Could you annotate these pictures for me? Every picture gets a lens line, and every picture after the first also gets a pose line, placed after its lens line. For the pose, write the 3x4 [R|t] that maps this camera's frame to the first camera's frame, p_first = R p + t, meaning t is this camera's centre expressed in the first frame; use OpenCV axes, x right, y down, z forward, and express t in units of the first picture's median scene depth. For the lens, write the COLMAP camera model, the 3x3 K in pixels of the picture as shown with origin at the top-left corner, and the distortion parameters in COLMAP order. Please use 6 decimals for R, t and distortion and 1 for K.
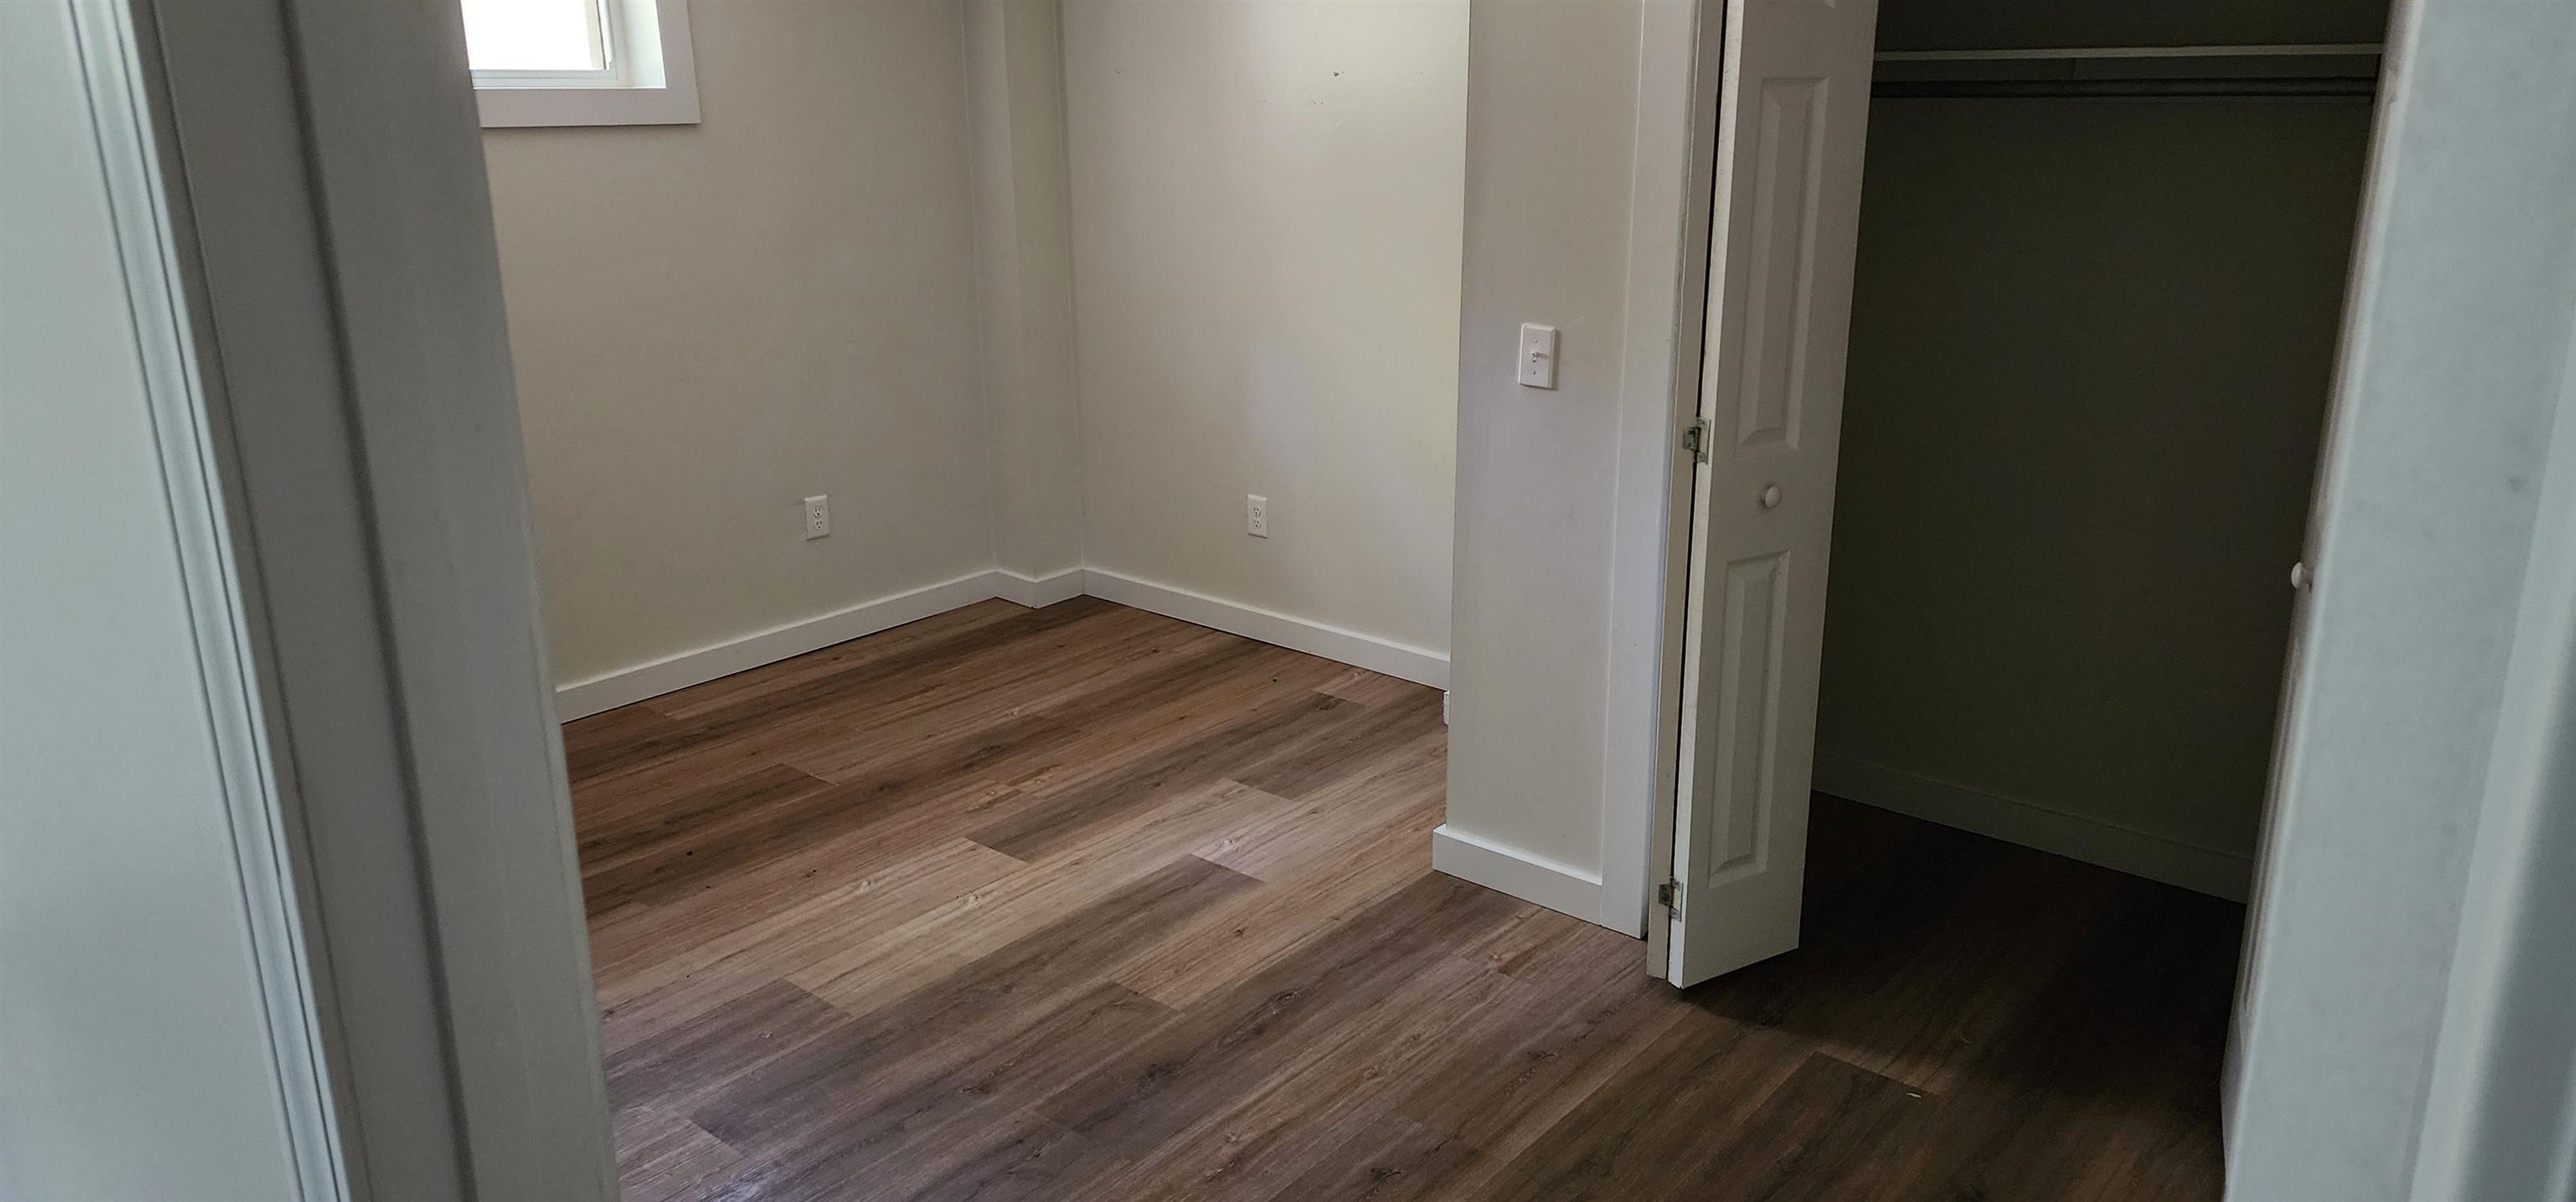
lens RADIAL K [[1743.6, 0, 1291.9], [0, 1743.6, 597.9], [0, 0, 1]] dist [0.092587, -0.069661]
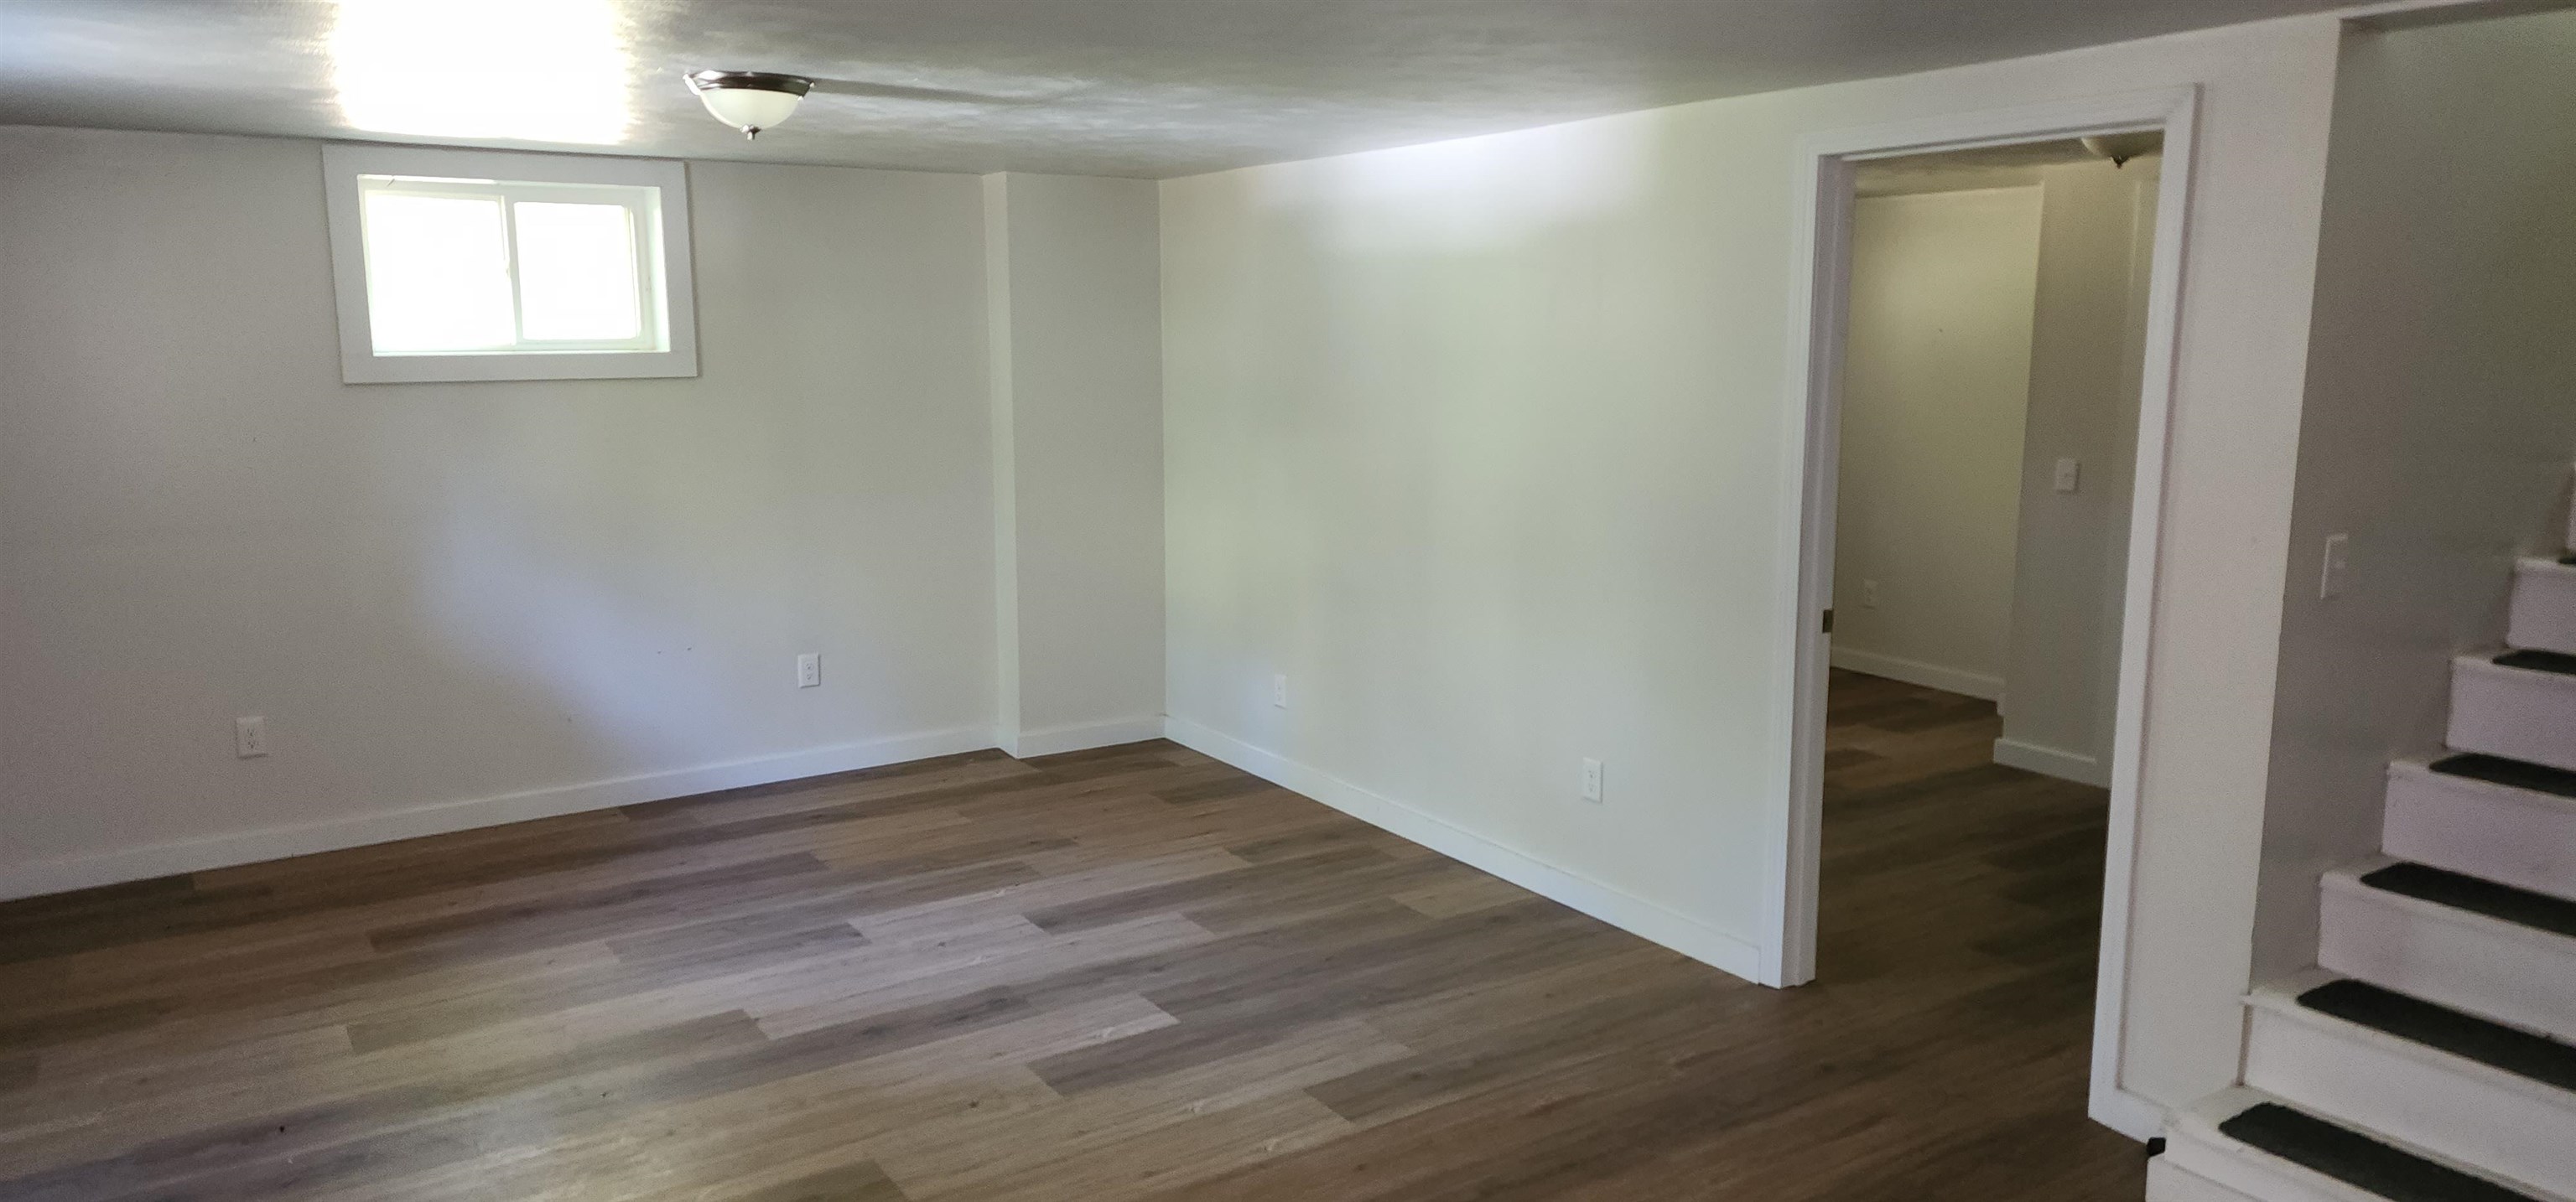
lens RADIAL K [[1743.6, 0, 1287.8], [0, 1743.6, 597.1], [0, 0, 1]] dist [0.092587, -0.069661]
pose [[0.959257, 0.049530, -0.278160, -0.122915], [-0.083881, 0.990051, -0.112977, 0.268654], [0.269796, 0.131707, 0.953868, -0.992104]]
